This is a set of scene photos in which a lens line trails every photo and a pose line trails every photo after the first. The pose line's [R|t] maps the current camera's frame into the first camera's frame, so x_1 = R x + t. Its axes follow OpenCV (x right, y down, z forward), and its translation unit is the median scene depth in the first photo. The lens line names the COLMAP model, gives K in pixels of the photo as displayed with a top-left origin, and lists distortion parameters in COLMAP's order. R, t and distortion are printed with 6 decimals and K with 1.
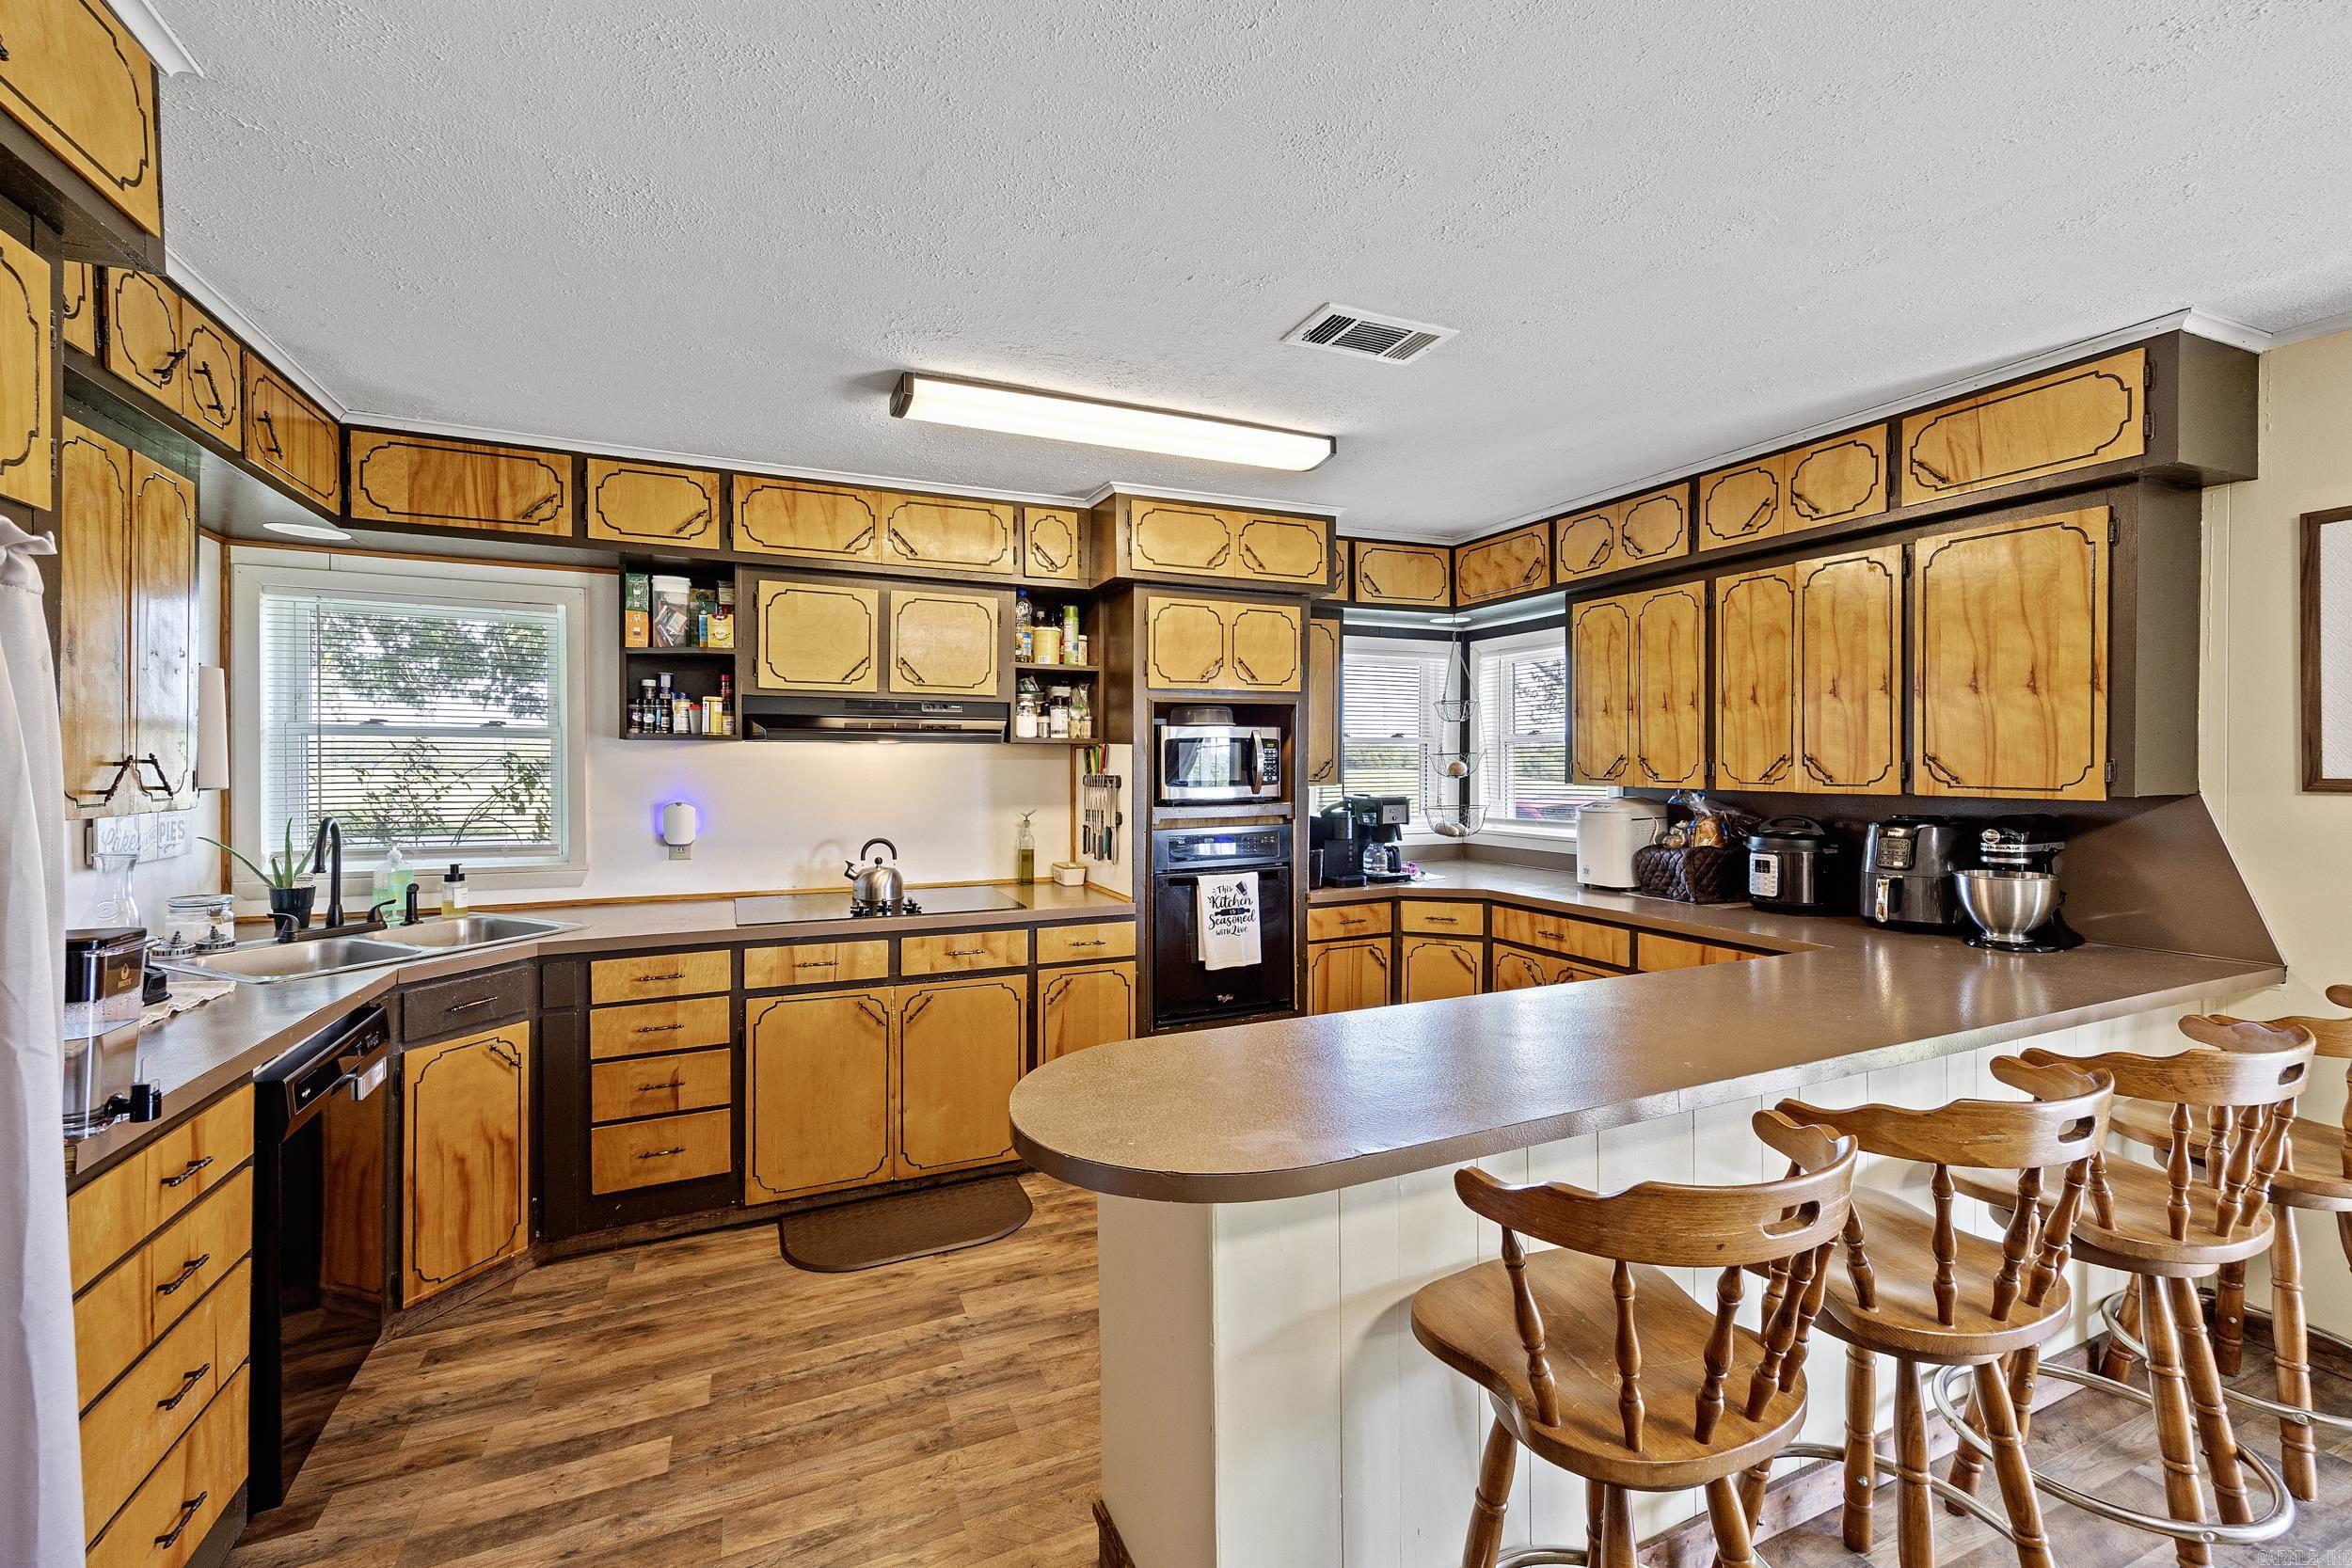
lens RADIAL K [[960.8, 0, 1173.3], [0, 960.8, 767.6], [0, 0, 1]] dist [0.005931, -0.000391]
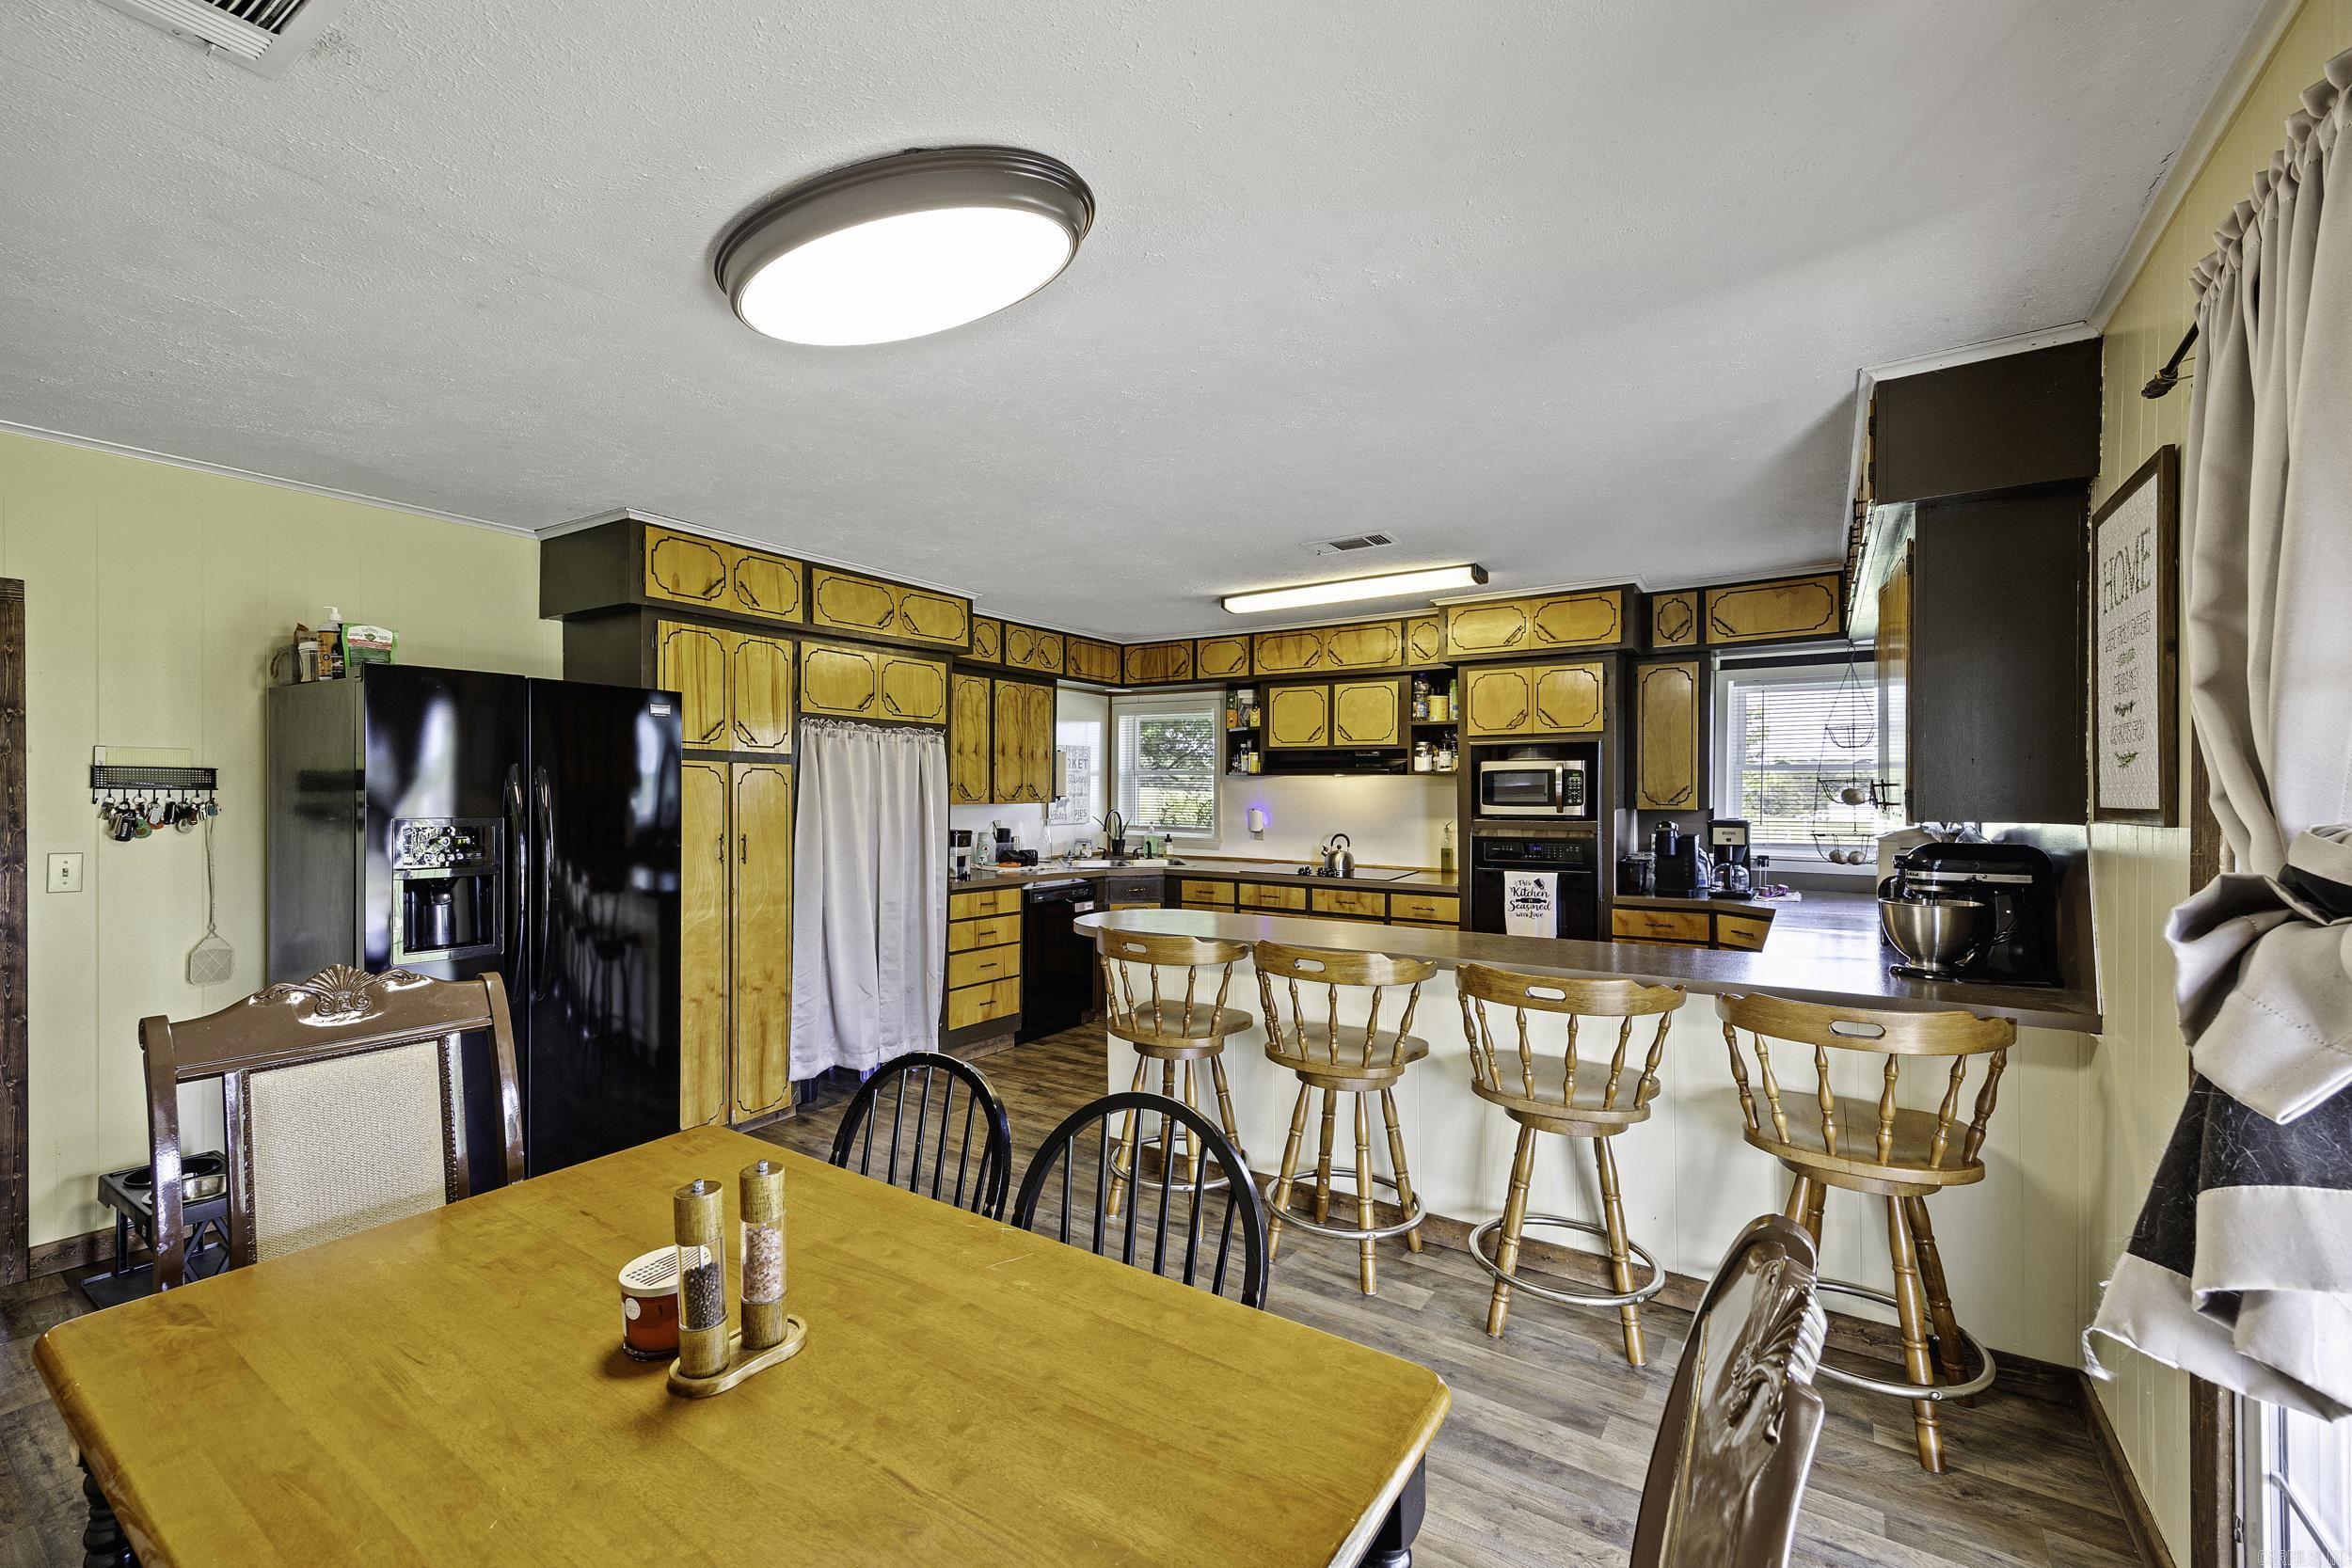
lens RADIAL K [[960.8, 0, 1186.3], [0, 960.8, 796.9], [0, 0, 1]] dist [0.005931, -0.000391]
pose [[0.547334, 0.010201, -0.836852, 1.029597], [-0.009993, 0.999934, 0.005654, 0.004600], [0.836855, 0.005268, 0.547400, -0.141407]]
